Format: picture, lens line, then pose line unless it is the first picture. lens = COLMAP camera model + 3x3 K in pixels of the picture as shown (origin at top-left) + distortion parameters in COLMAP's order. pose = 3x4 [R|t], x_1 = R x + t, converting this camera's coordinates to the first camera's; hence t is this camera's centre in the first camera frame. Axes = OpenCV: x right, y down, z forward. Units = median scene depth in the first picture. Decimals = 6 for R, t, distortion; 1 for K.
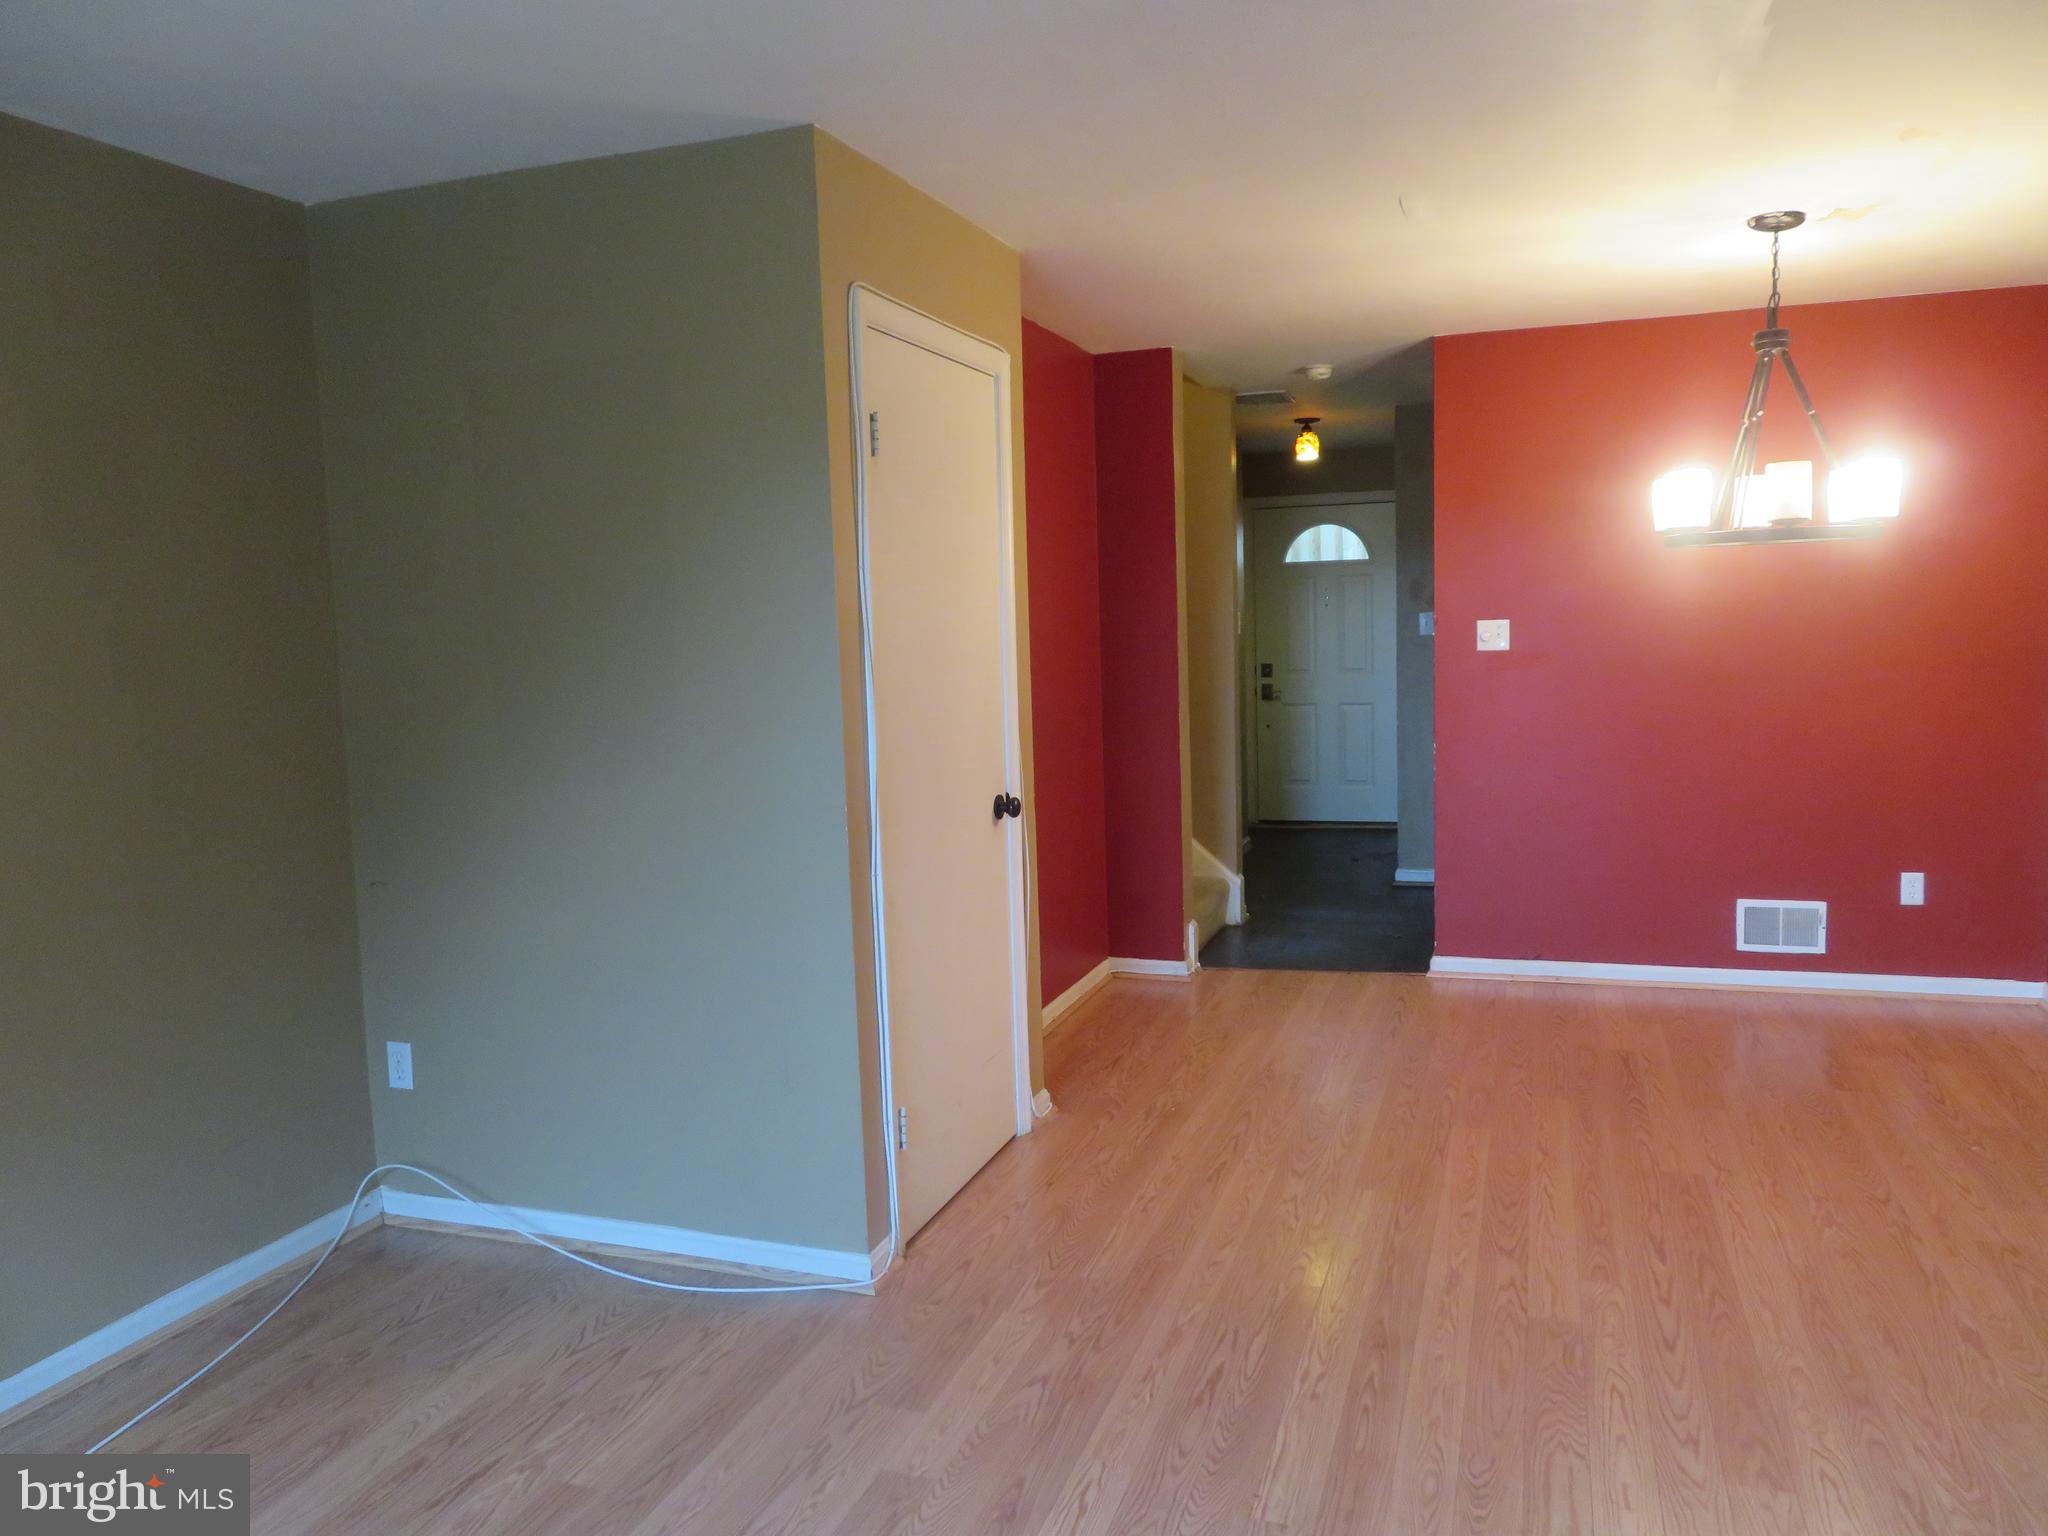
lens RADIAL K [[1462.6, 0, 1022.2], [0, 1462.6, 763.3], [0, 0, 1]] dist [-0.011235, 0.006124]
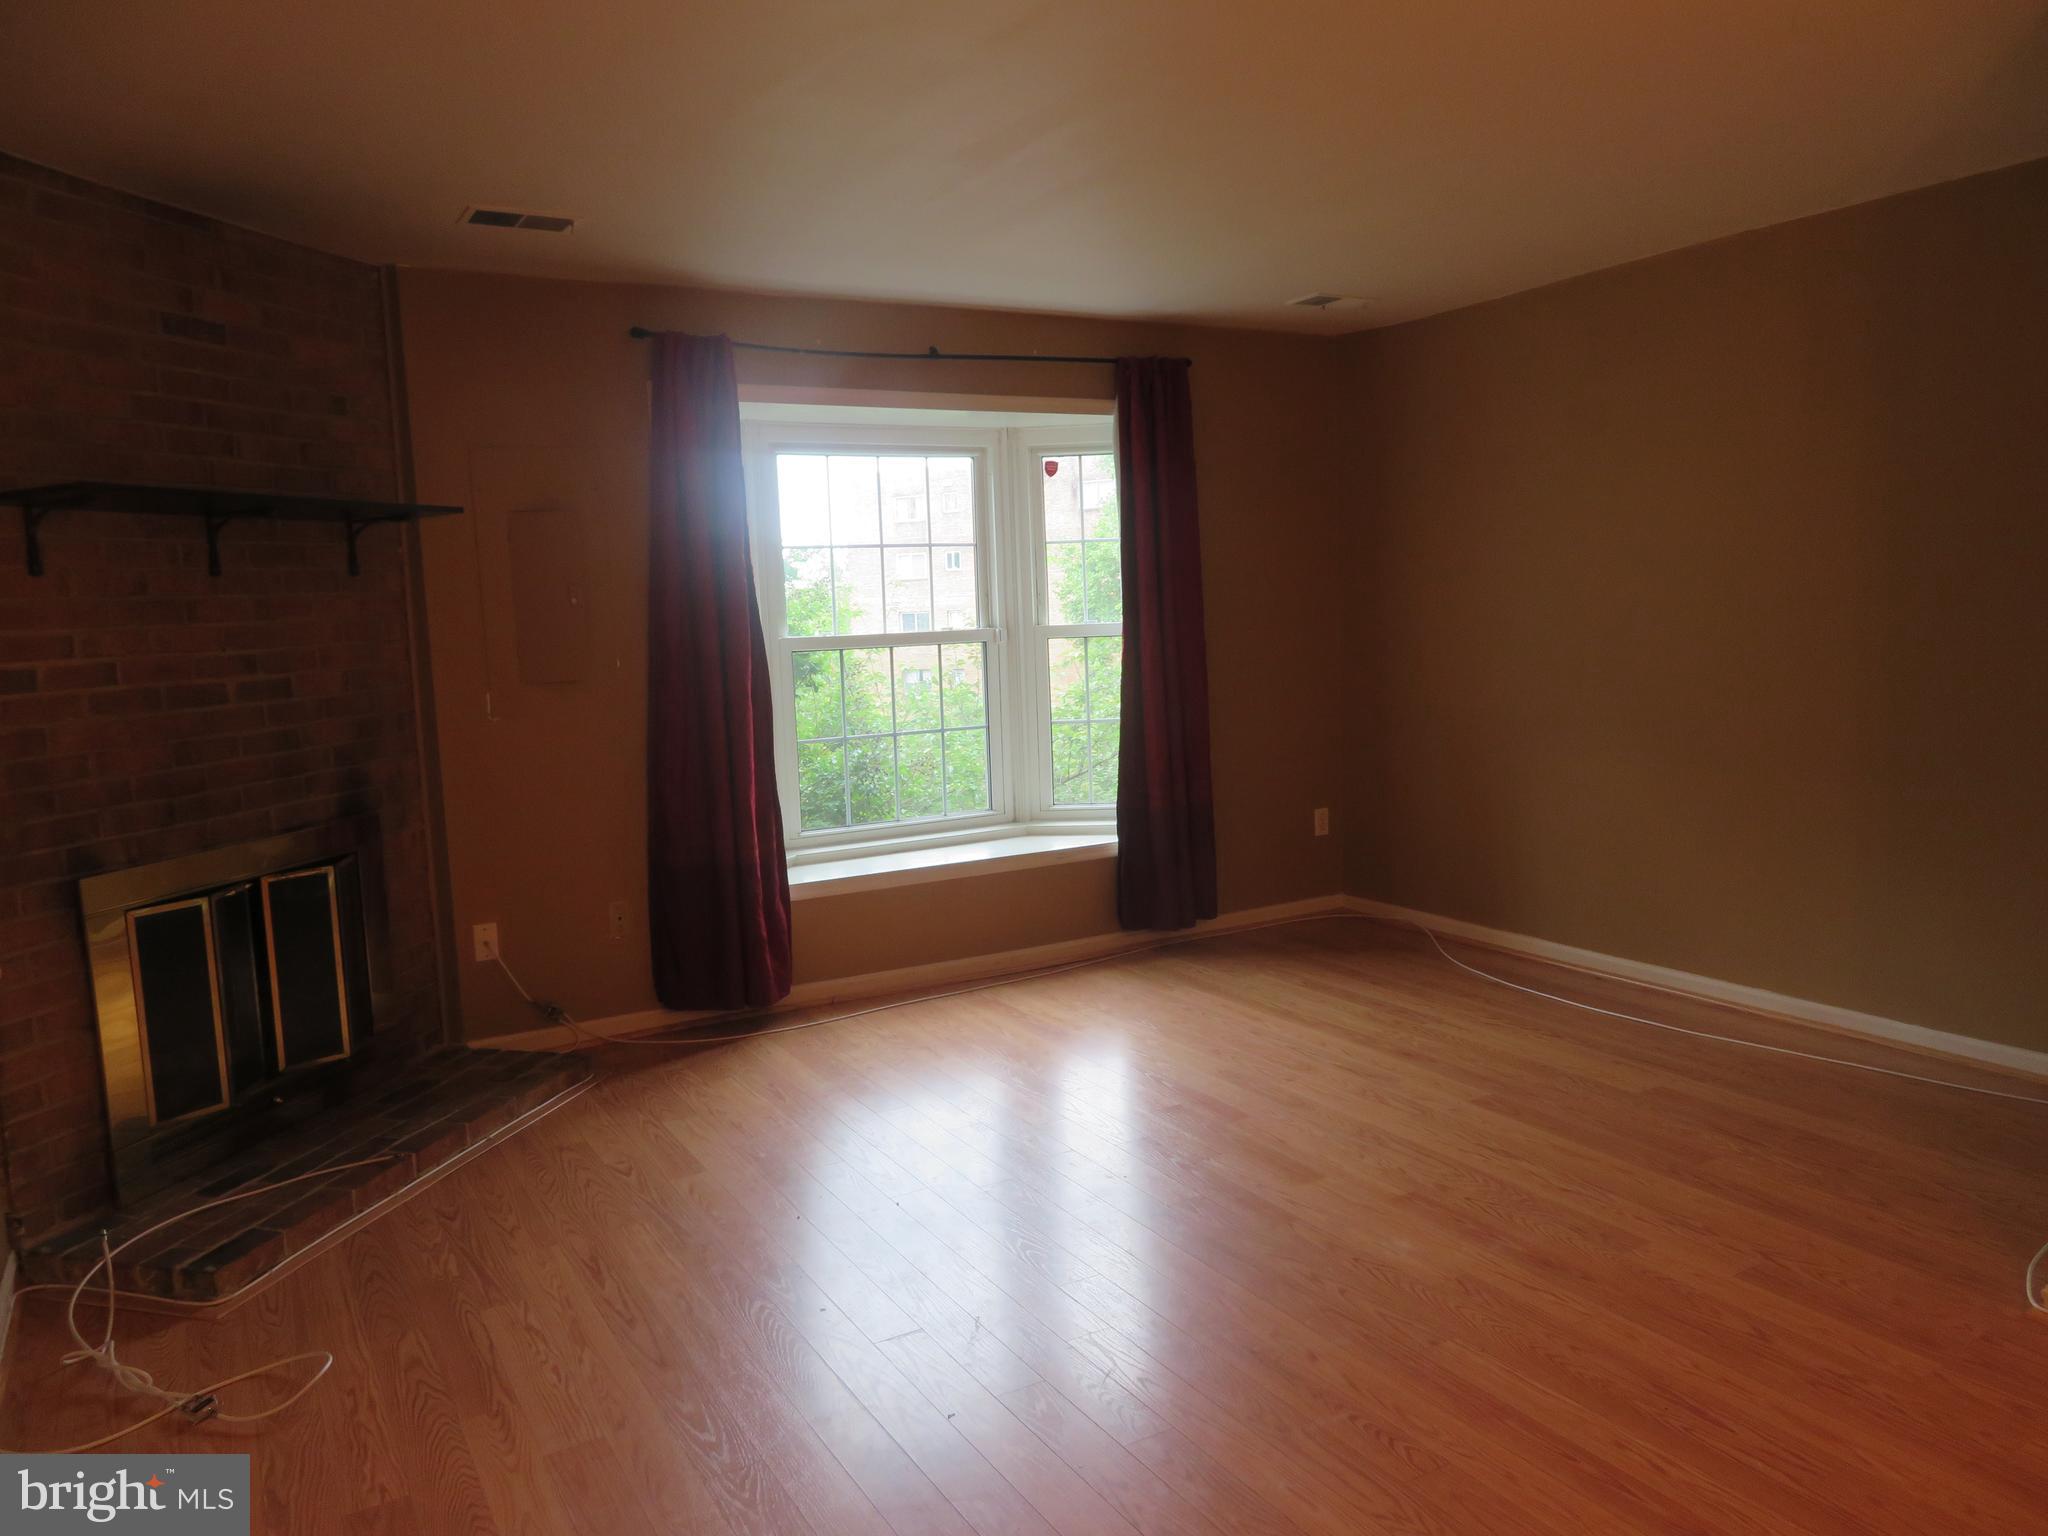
lens RADIAL K [[1462.6, 0, 1022.2], [0, 1462.6, 763.3], [0, 0, 1]] dist [-0.011235, 0.006124]
pose [[-0.647688, 0.142031, -0.748550, 0.746460], [-0.021436, 0.978685, 0.204245, -0.102385], [0.761604, 0.148333, -0.630838, 0.878877]]
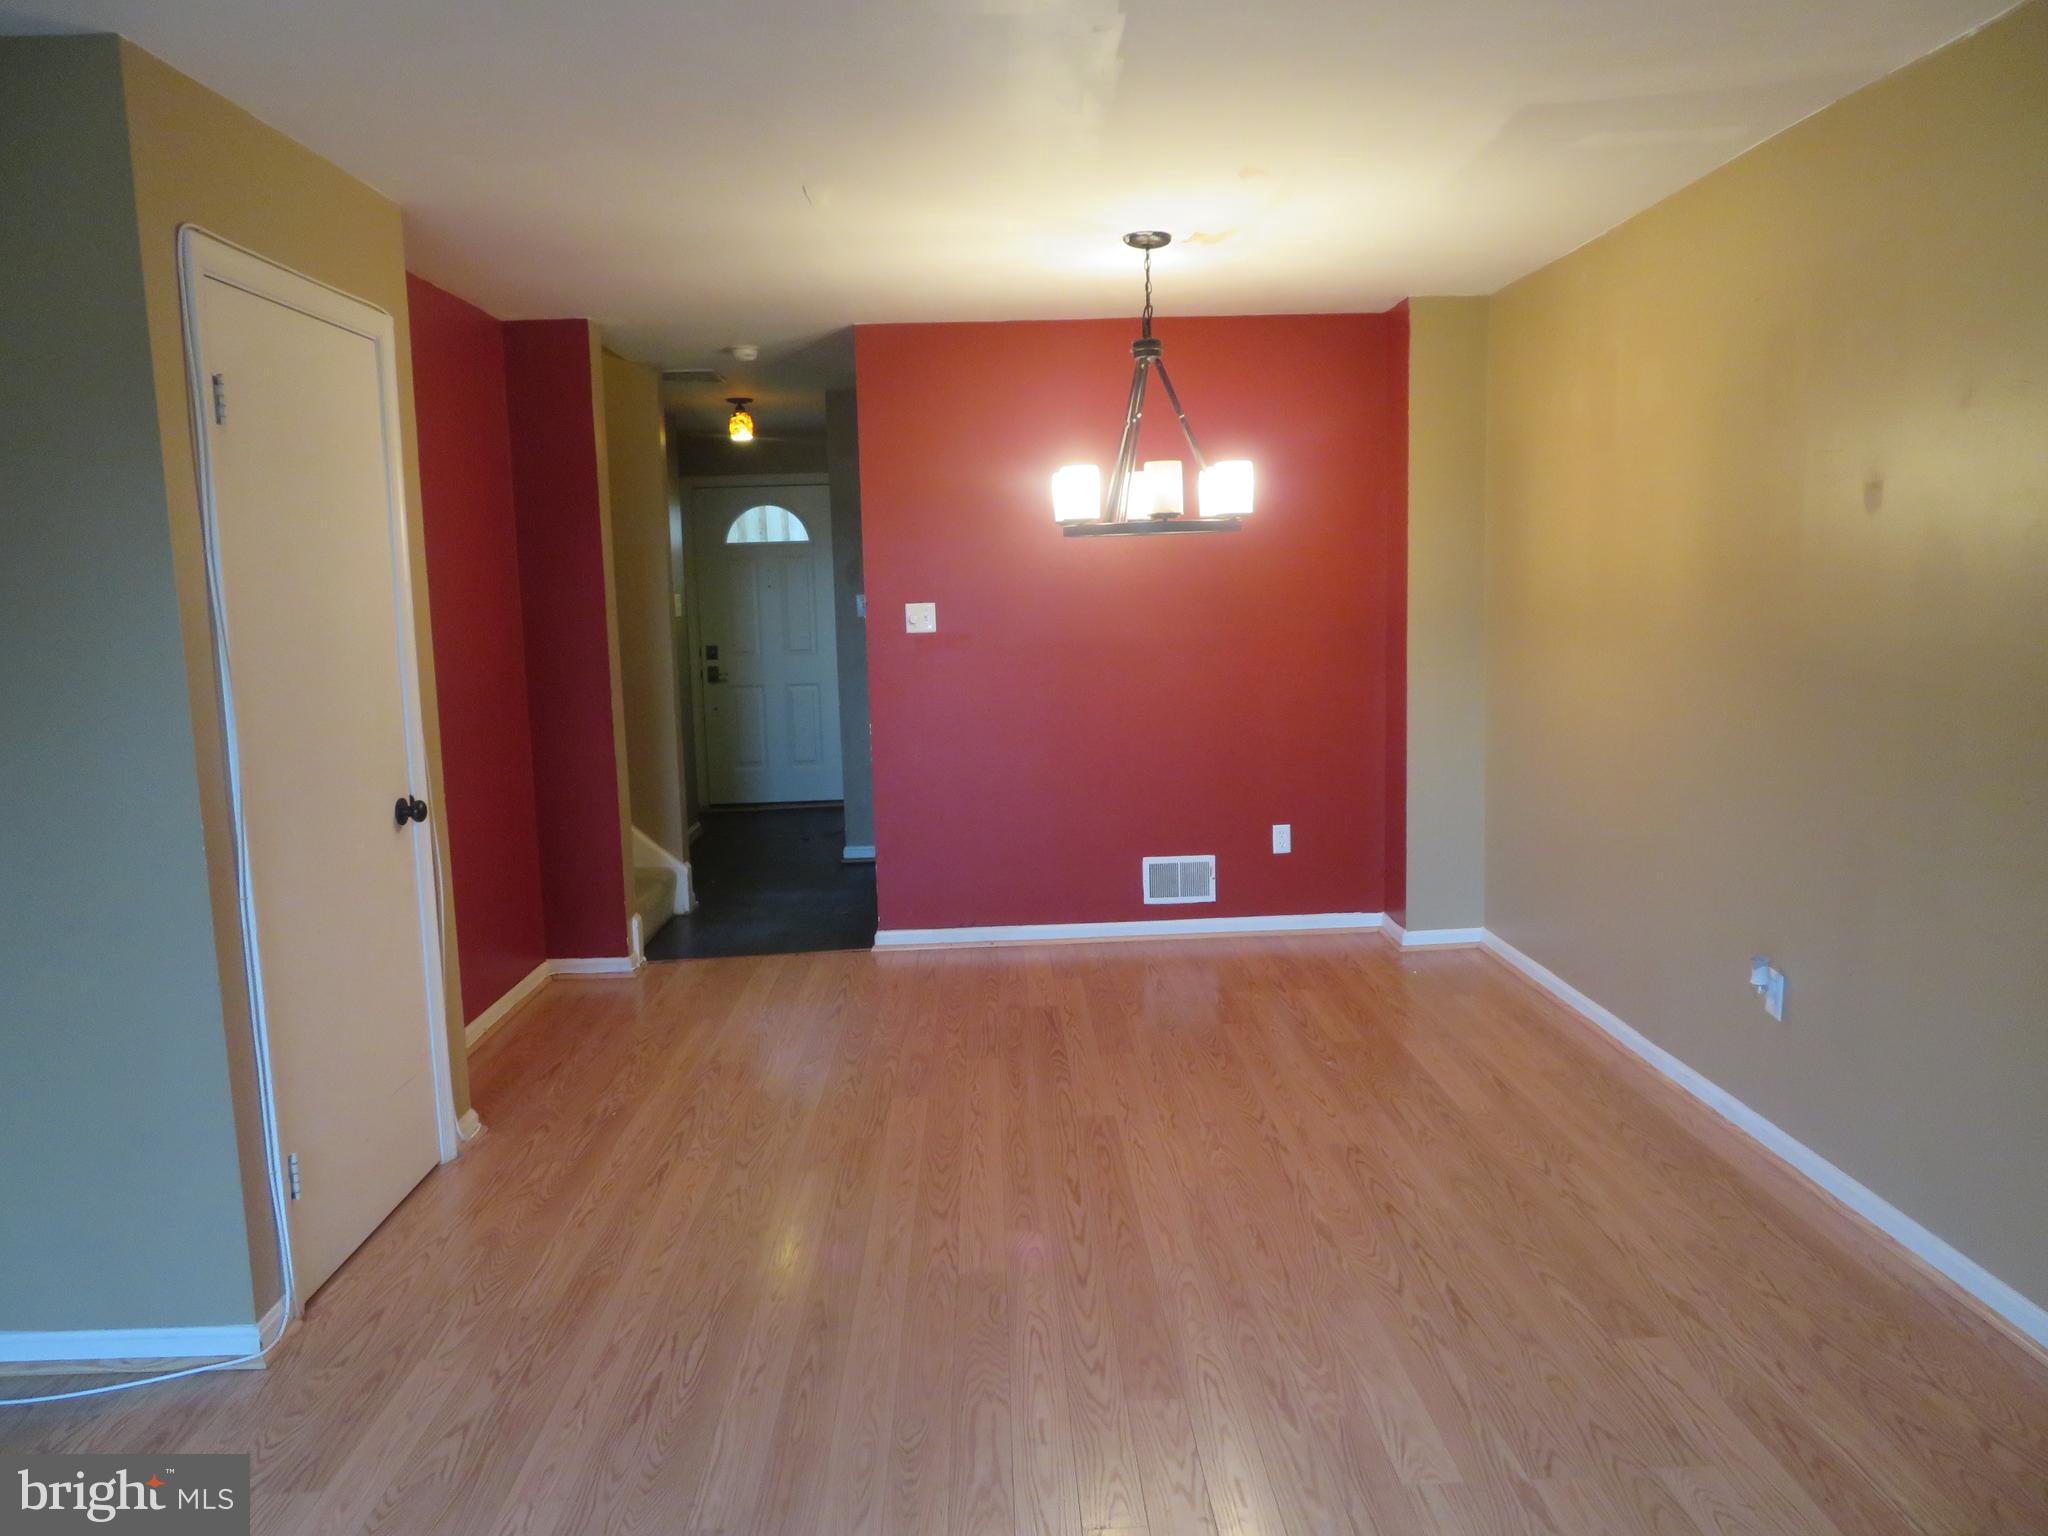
lens RADIAL K [[1462.6, 0, 1022.2], [0, 1462.6, 763.3], [0, 0, 1]] dist [-0.011235, 0.006124]
pose [[0.934869, -0.041478, 0.352562, 0.027569], [0.036055, 0.999109, 0.021938, -0.006835], [-0.353158, -0.007798, 0.935531, 0.004649]]
